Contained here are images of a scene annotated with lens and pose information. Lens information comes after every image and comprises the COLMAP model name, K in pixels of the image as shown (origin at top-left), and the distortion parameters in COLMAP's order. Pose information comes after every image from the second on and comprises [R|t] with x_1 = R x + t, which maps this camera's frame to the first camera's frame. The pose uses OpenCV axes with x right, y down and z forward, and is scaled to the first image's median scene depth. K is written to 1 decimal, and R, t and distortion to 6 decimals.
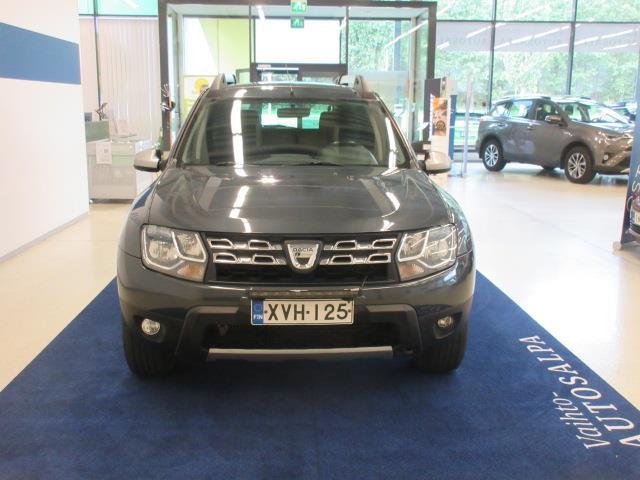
lens RADIAL K [[692.1, 0, 320.0], [0, 692.1, 240.0], [0, 0, 1]] dist [0.010808, -0.001026]
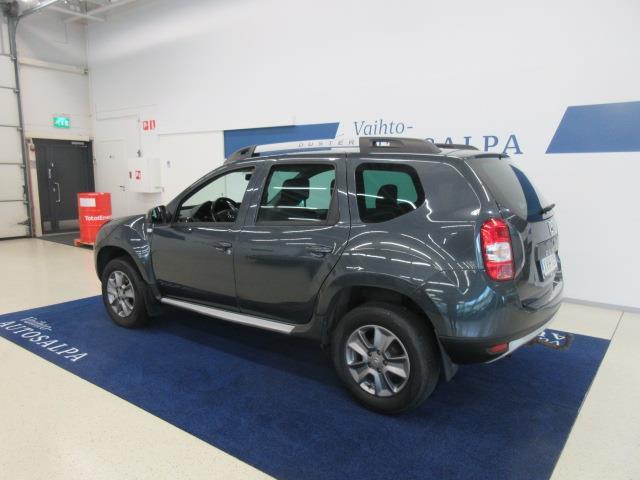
lens RADIAL K [[474.8, 0, 323.6], [0, 474.8, 240.8], [0, 0, 1]] dist [0.011419, -0.009298]
pose [[-0.631433, 0.093471, -0.769776, 0.951647], [-0.165177, 0.953712, 0.251297, -0.487614], [0.757634, 0.285827, -0.586766, 2.546859]]
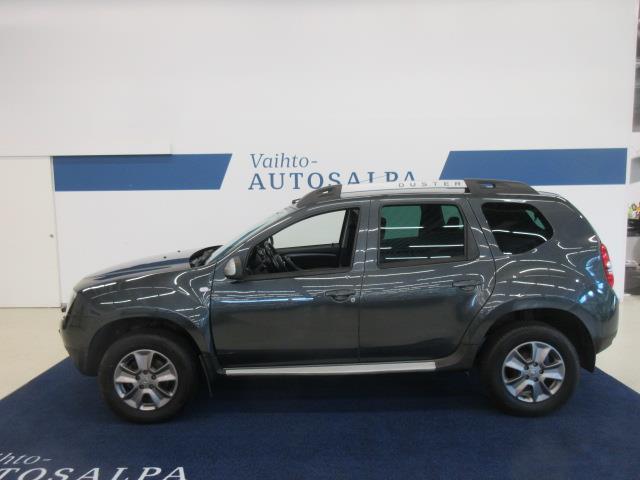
lens RADIAL K [[474.8, 0, 323.6], [0, 474.8, 240.8], [0, 0, 1]] dist [0.011419, -0.009298]
pose [[-0.051657, 0.081687, -0.995318, 1.270799], [-0.181831, 0.979221, 0.089803, -0.348834], [0.981972, 0.185618, -0.035730, 1.656276]]
